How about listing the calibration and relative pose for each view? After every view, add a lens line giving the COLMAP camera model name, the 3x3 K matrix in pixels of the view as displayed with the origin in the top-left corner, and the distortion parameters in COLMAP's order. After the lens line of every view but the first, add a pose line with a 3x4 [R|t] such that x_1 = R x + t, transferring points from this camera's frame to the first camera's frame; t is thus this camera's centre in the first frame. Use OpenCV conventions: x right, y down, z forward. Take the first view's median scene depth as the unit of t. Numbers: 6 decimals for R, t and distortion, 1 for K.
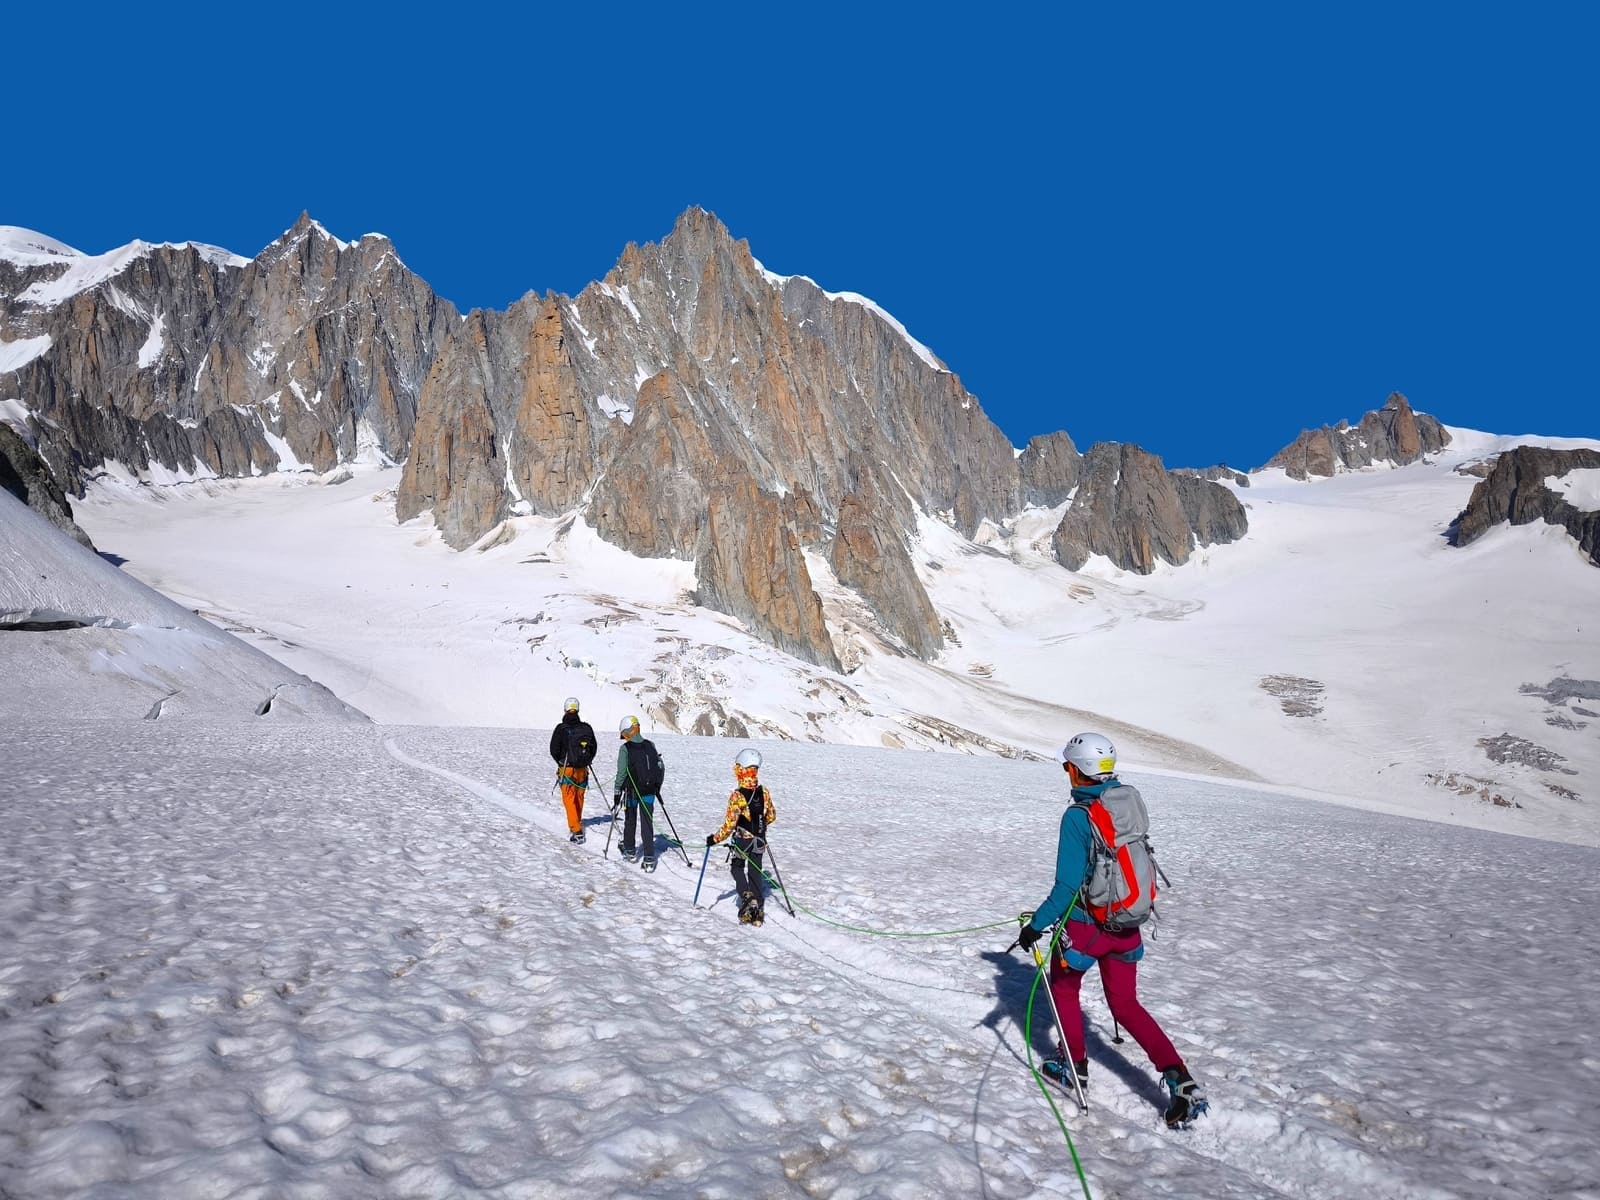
lens RADIAL K [[1150.9, 0, 800.5], [0, 1150.9, 562.5], [0, 0, 1]] dist [0.003618, 0.000412]
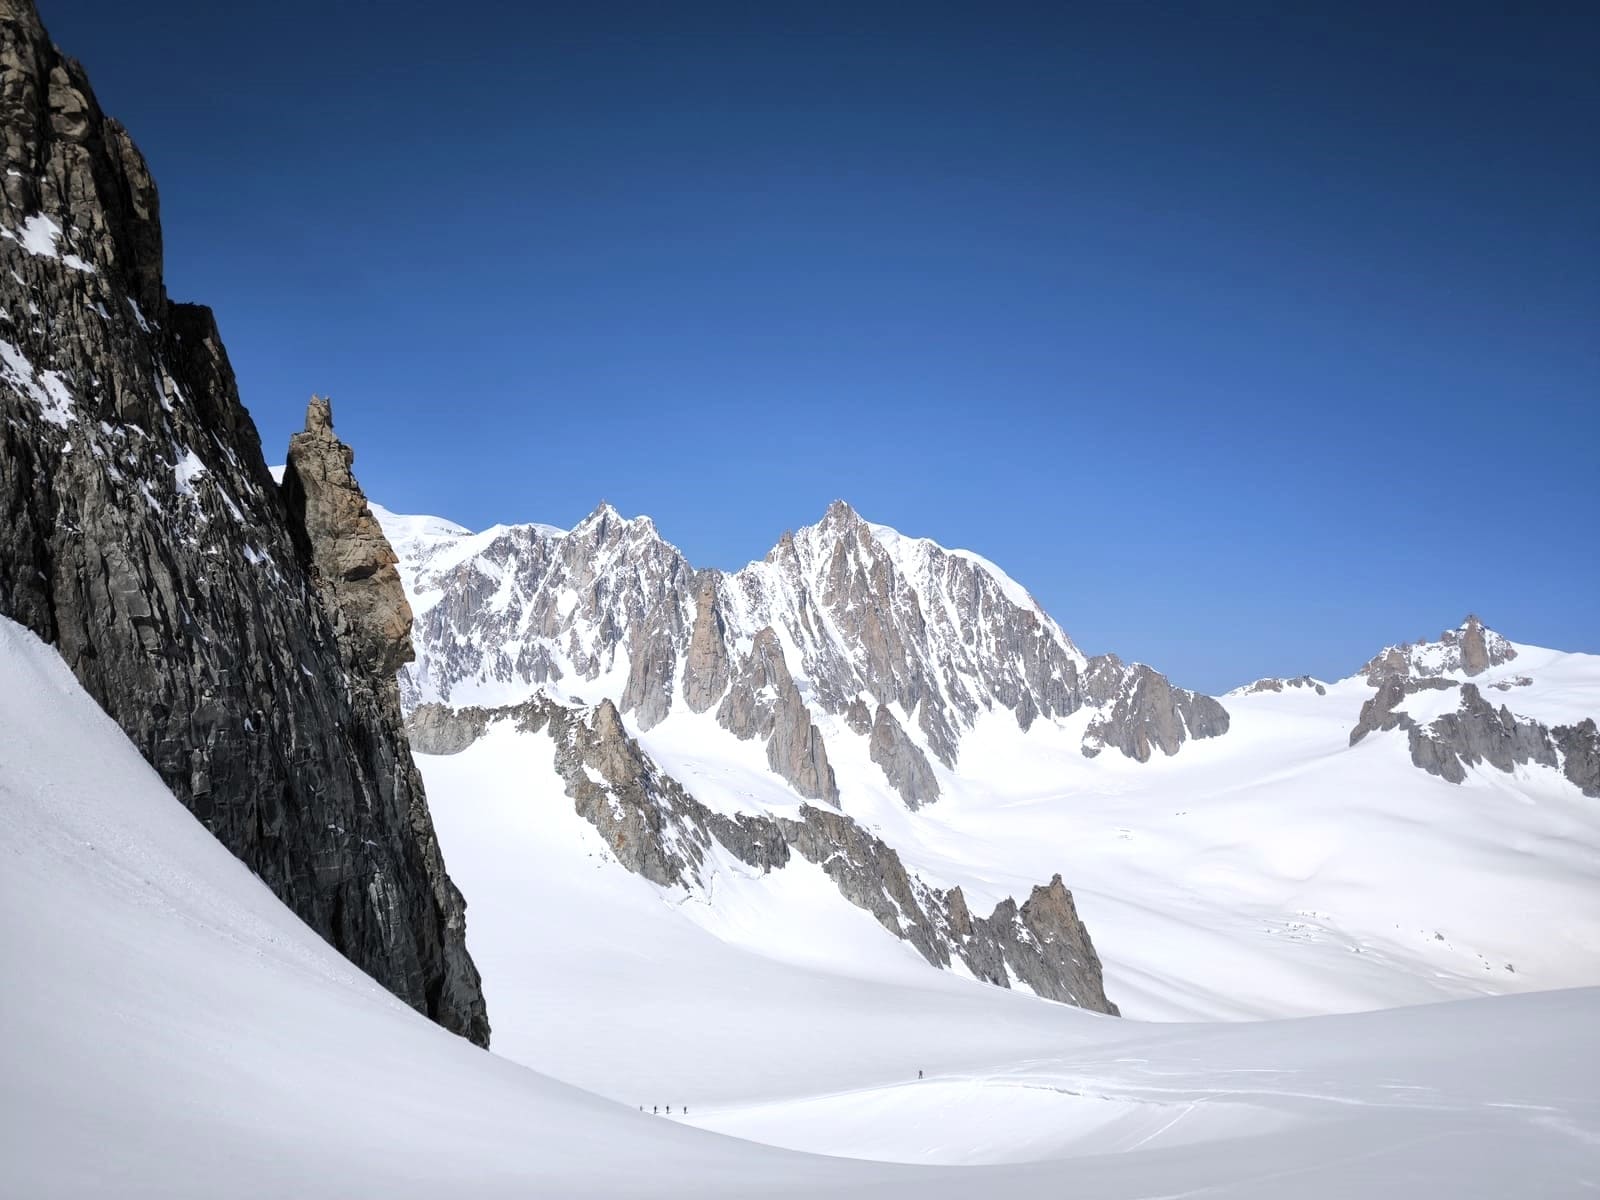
lens RADIAL K [[1106.7, 0, 829.4], [0, 1106.7, 633.5], [0, 0, 1]] dist [0.051034, -0.001157]
pose [[0.968558, -0.003804, -0.248759, 0.238445], [-0.020752, 0.995163, -0.096018, -0.005916], [0.247921, 0.098162, 0.963794, -0.327687]]
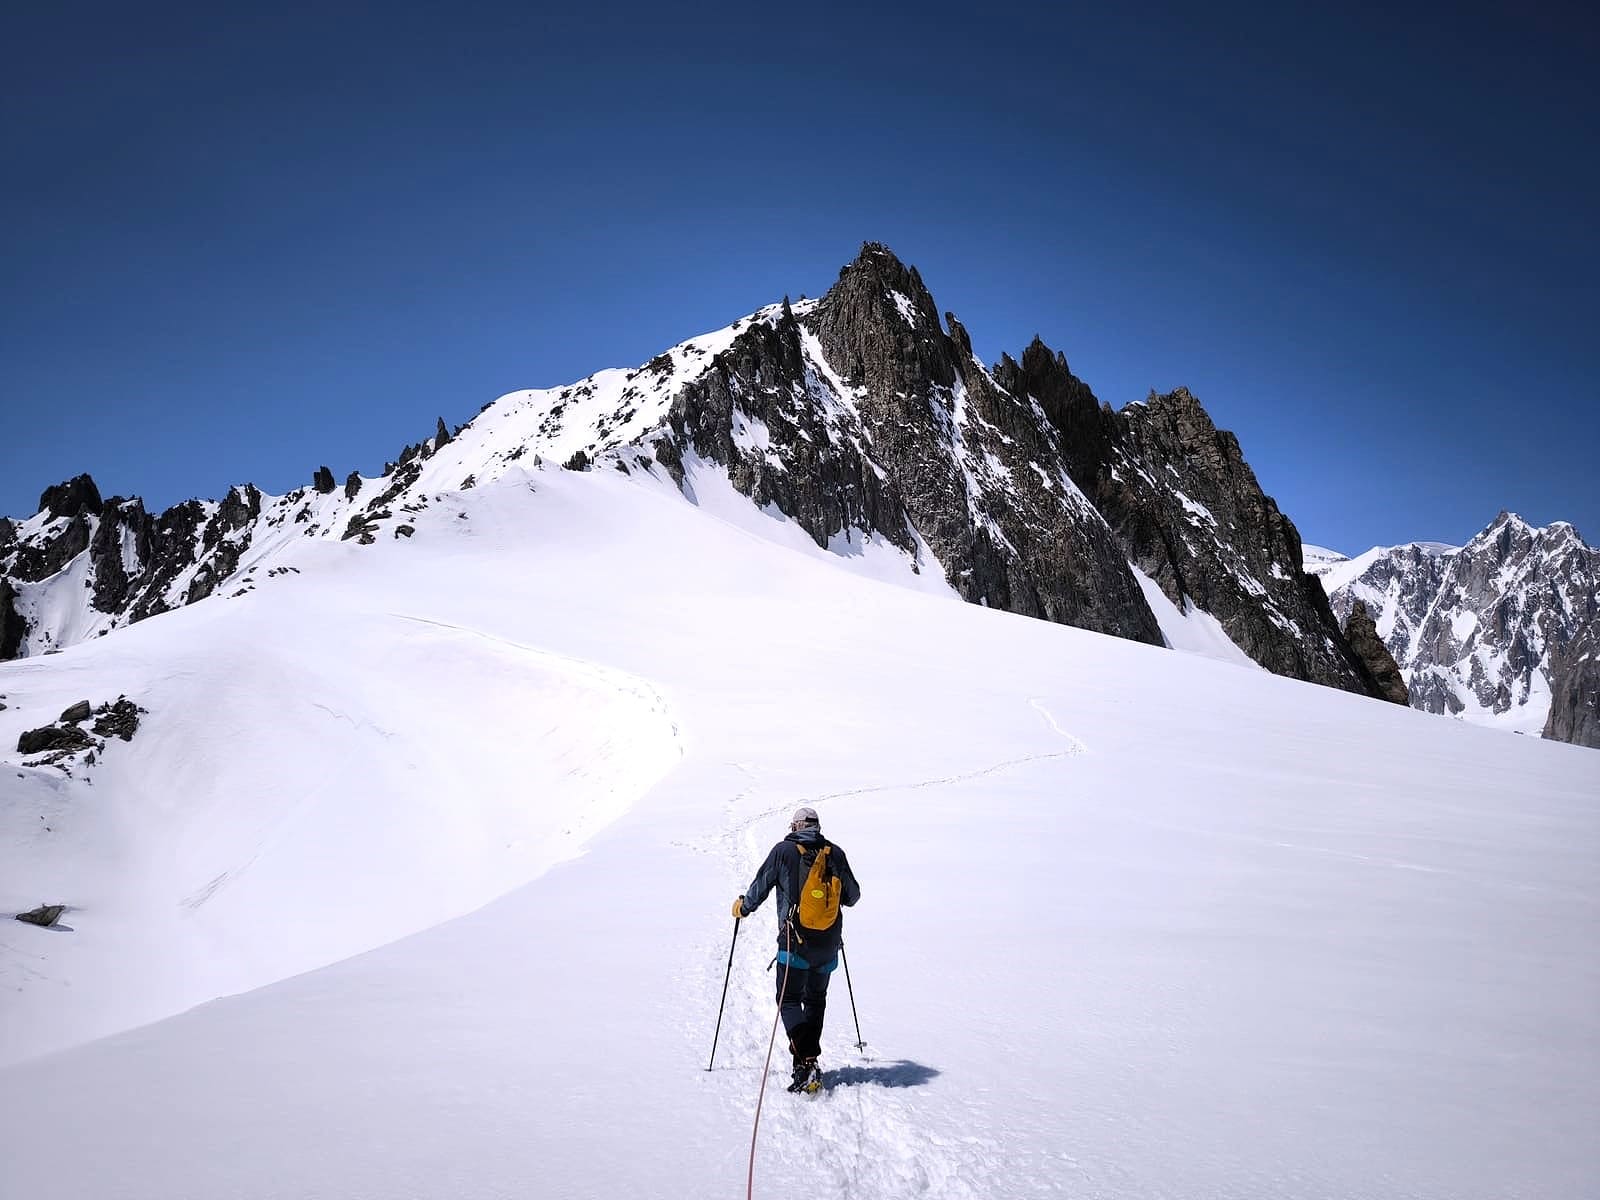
lens RADIAL K [[1131.4, 0, 771.9], [0, 1131.4, 601.5], [0, 0, 1]] dist [0.015890, 0.003503]
pose [[0.514752, -0.068559, -0.854593, 0.281099], [-0.059638, 0.991519, -0.115467, -0.002252], [0.855262, 0.110403, 0.506298, -0.411656]]
